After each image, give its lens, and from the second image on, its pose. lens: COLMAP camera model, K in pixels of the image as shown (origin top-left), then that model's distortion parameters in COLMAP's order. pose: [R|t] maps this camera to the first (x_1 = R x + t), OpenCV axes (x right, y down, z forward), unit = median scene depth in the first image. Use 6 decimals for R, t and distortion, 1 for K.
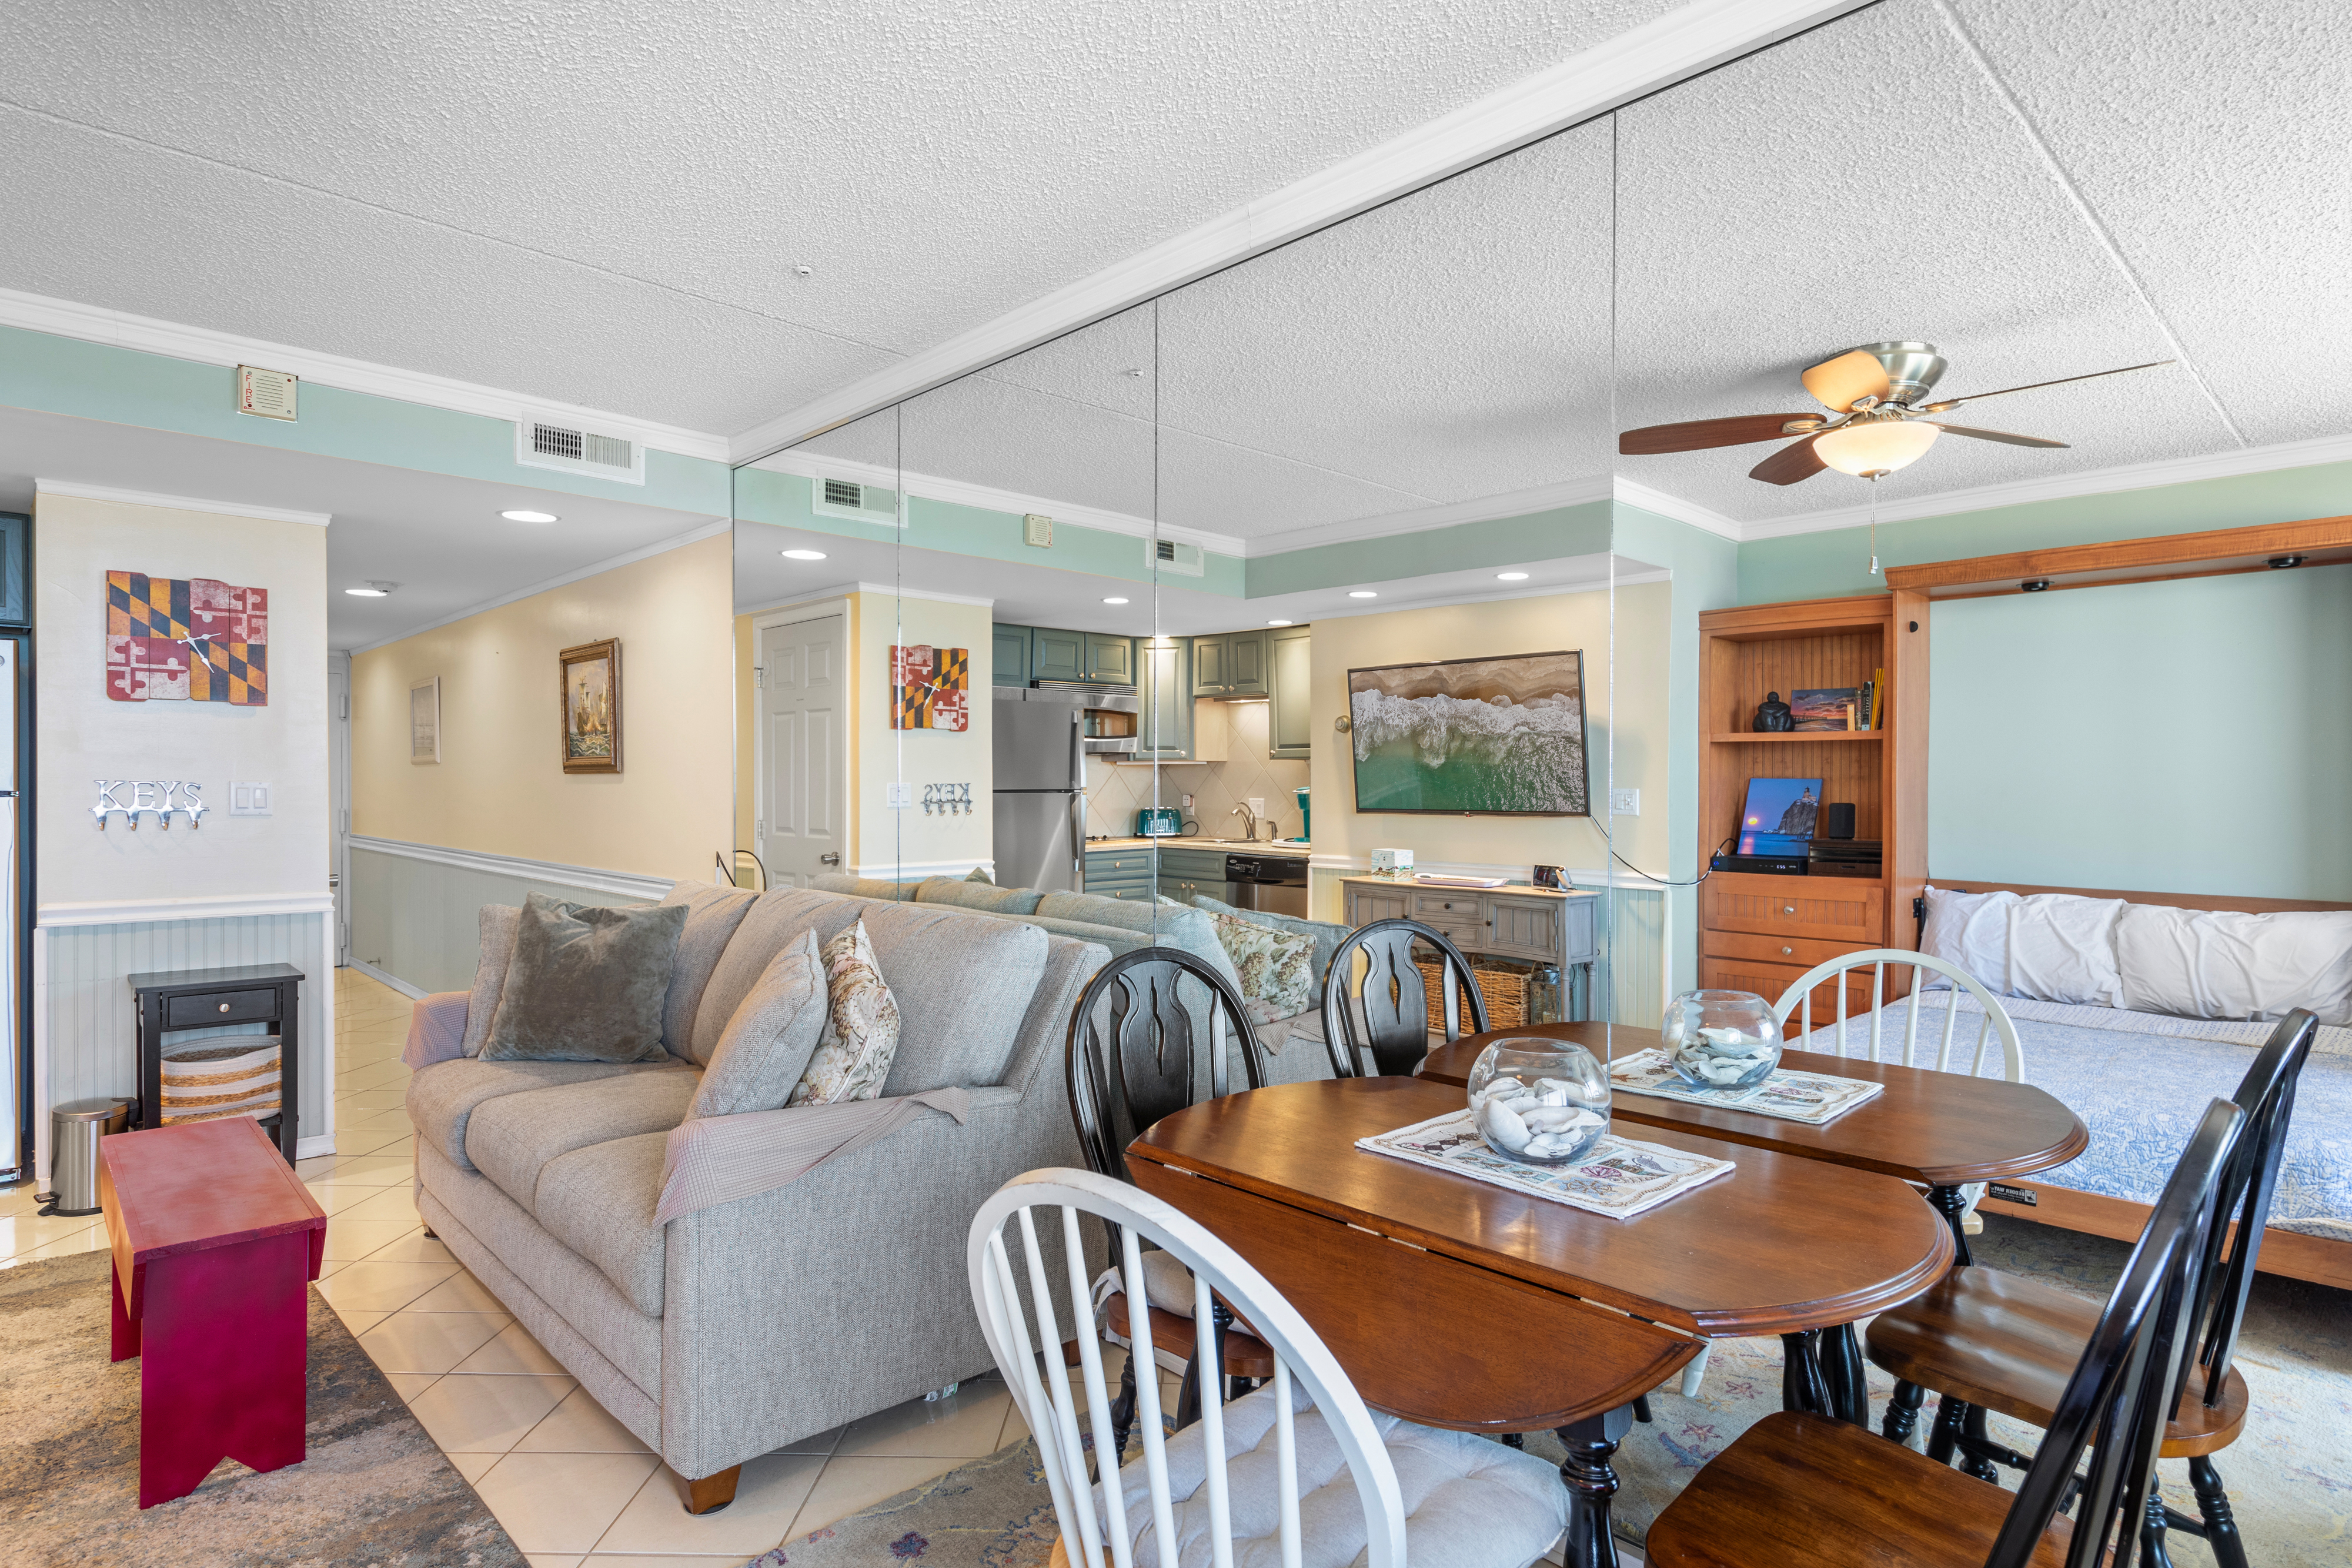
lens RADIAL K [[1221.8, 0, 1176.0], [0, 1221.8, 784.0], [0, 0, 1]] dist [0.013516, -0.012402]
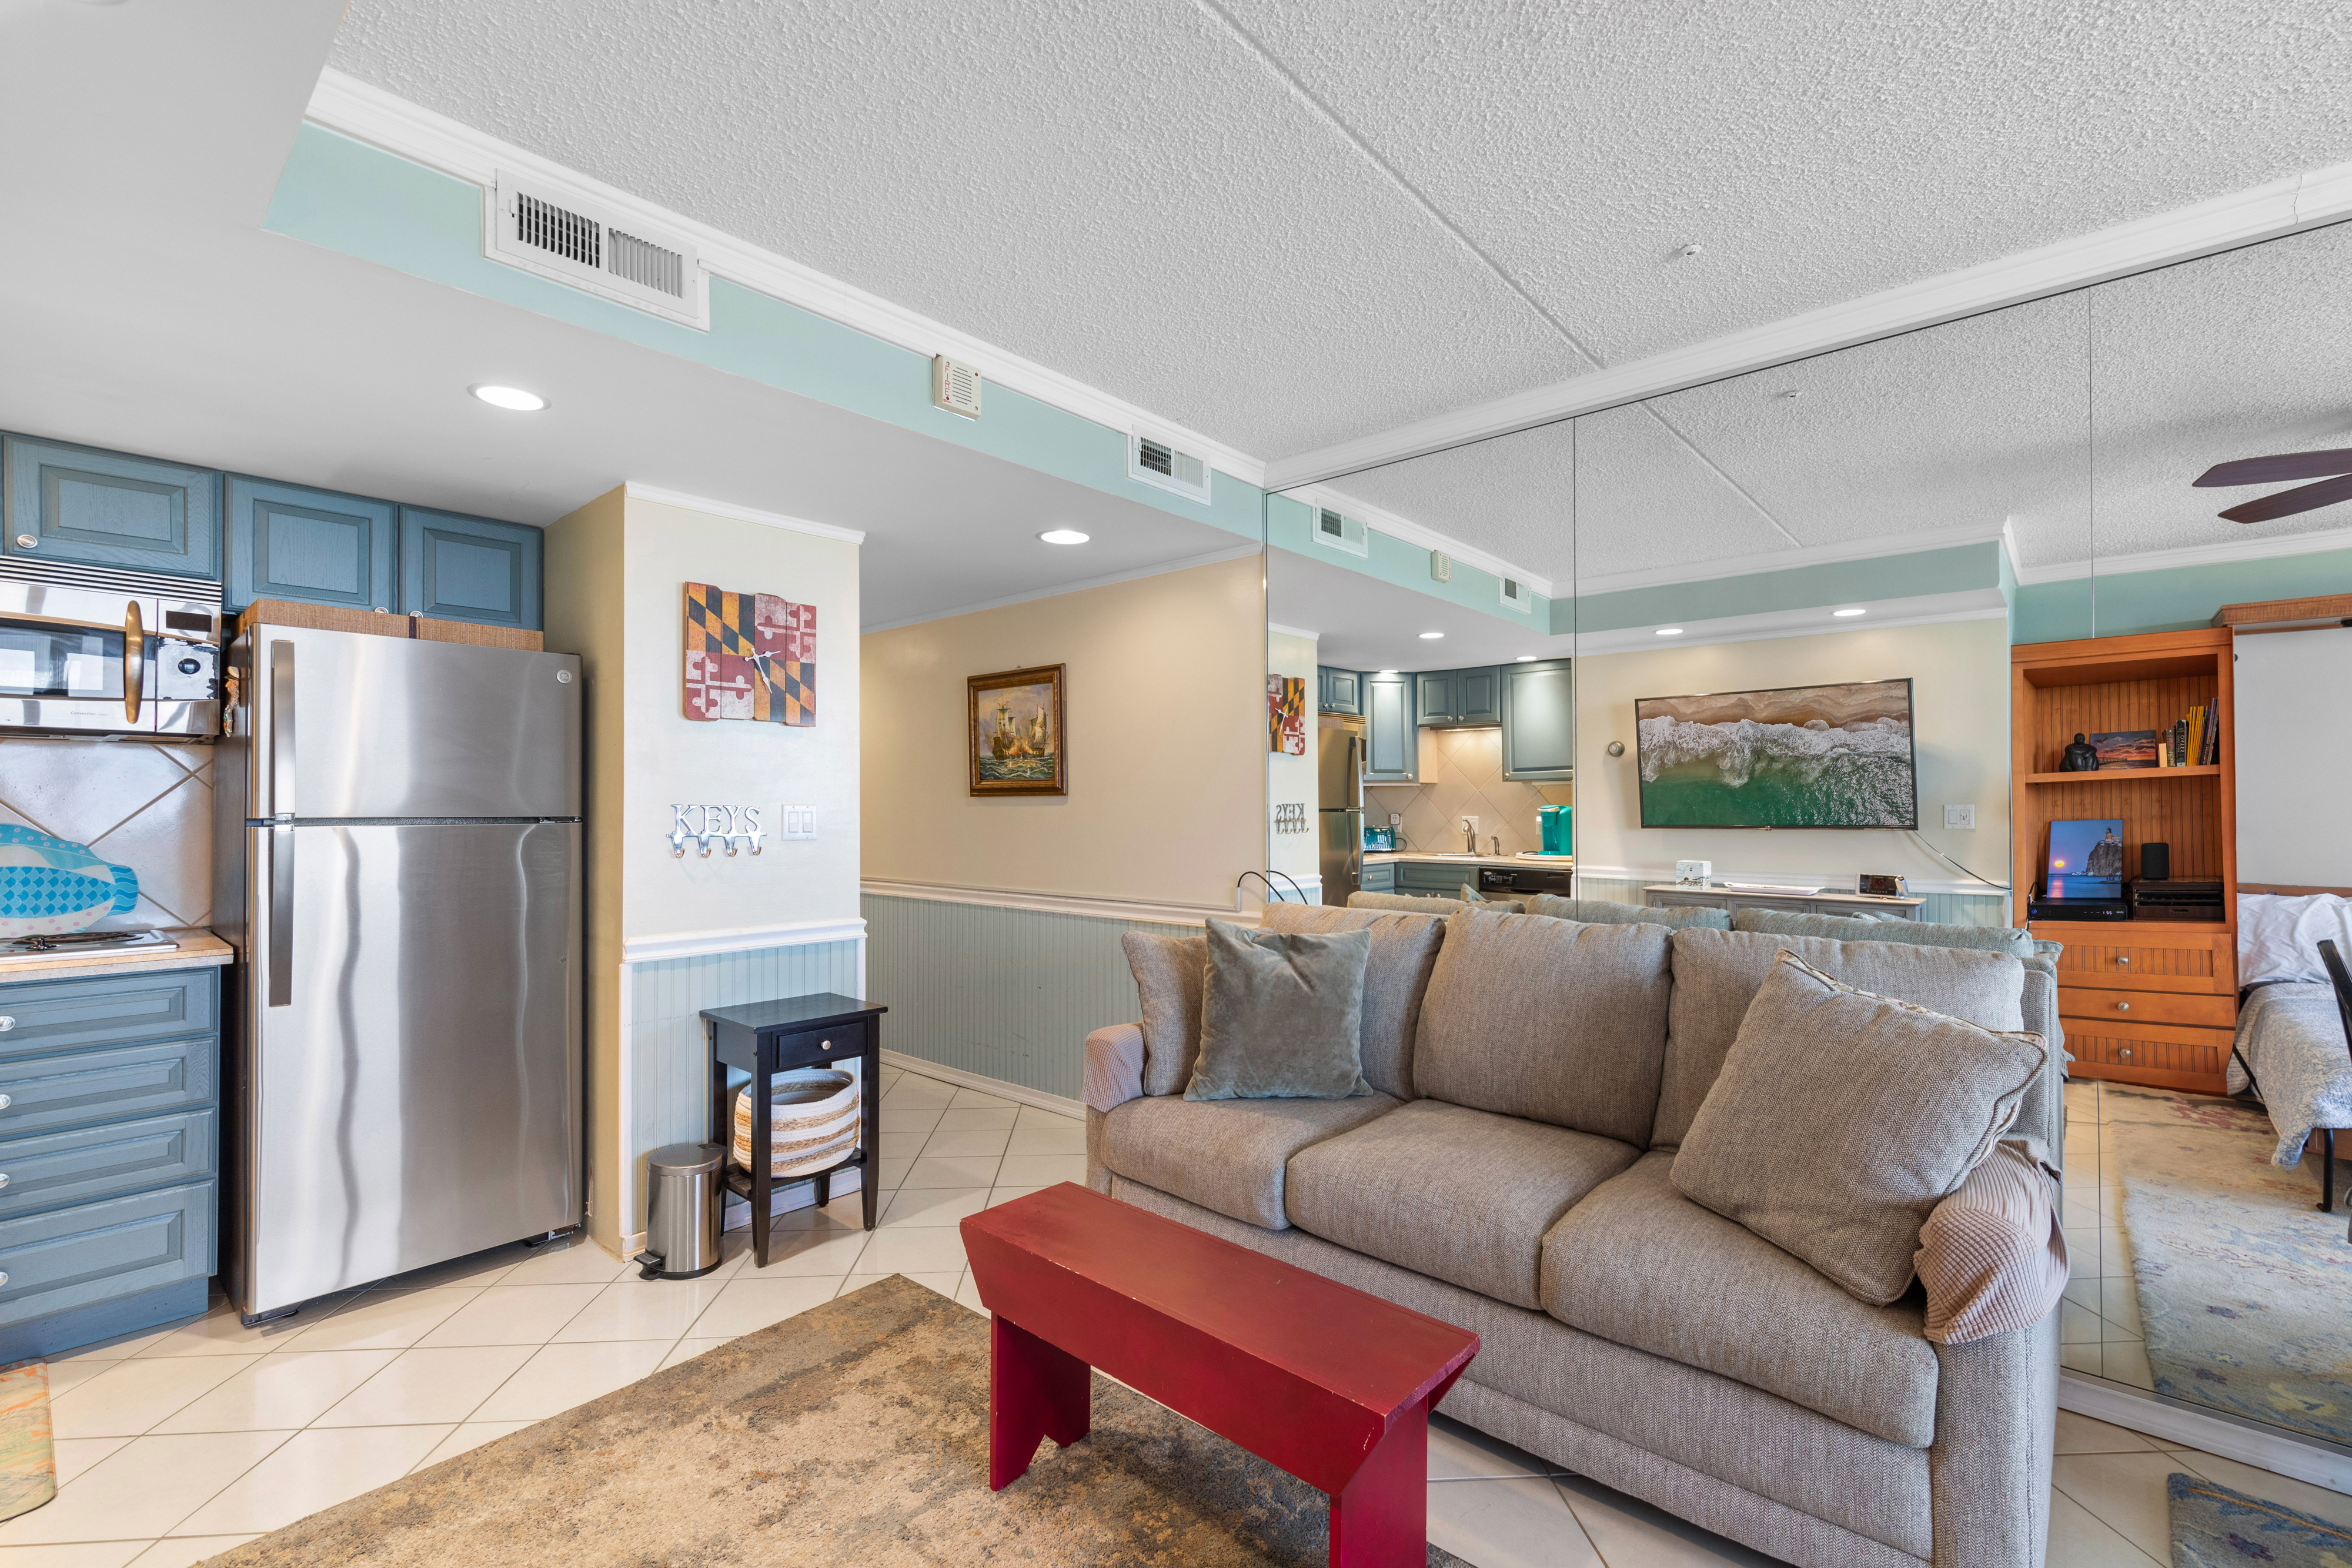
lens RADIAL K [[1012.4, 0, 1179.6], [0, 1012.4, 788.8], [0, 0, 1]] dist [0.001504, 0.000179]
pose [[0.997380, -0.005853, 0.072097, -0.389369], [0.007075, 0.999835, -0.016717, 0.000471], [-0.071987, 0.017183, 0.997258, 0.139748]]
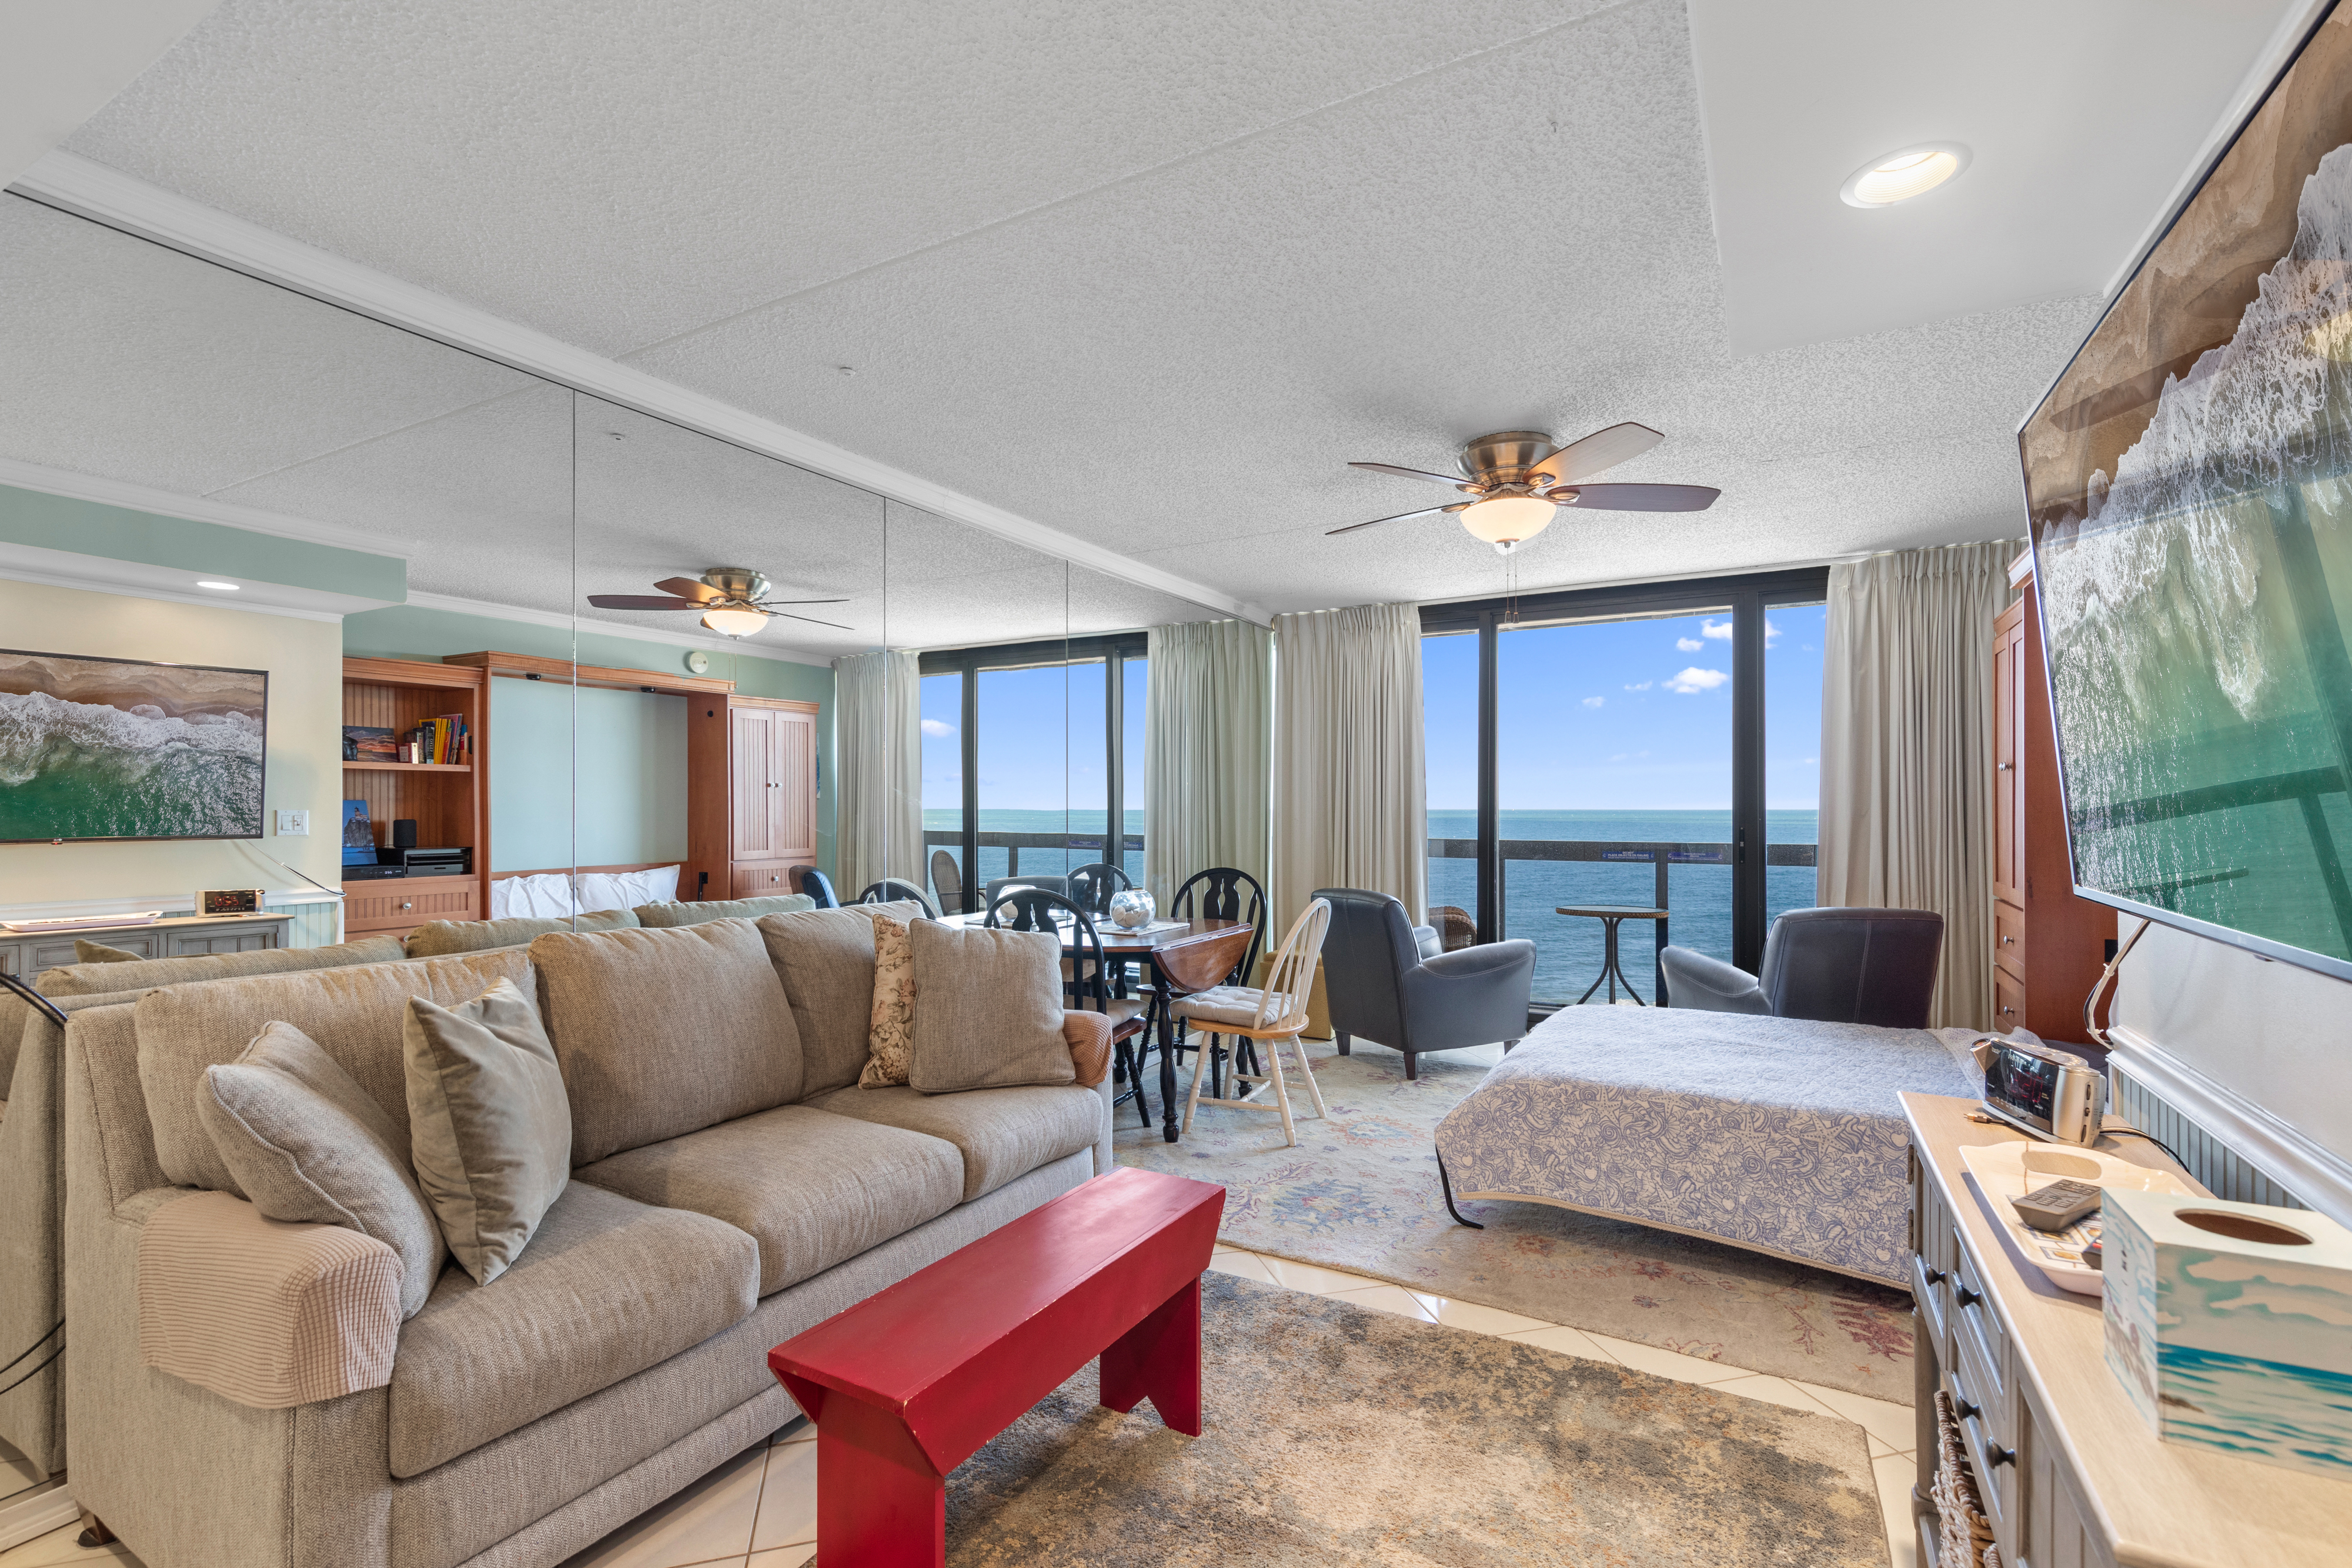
lens RADIAL K [[1091.4, 0, 1181.5], [0, 1091.4, 802.1], [0, 0, 1]] dist [0.002188, 0.000346]
pose [[-0.295062, 0.000432, 0.955478, -0.744445], [-0.003447, 0.999993, -0.001517, -0.003951], [-0.955472, -0.003741, -0.295059, 0.544077]]
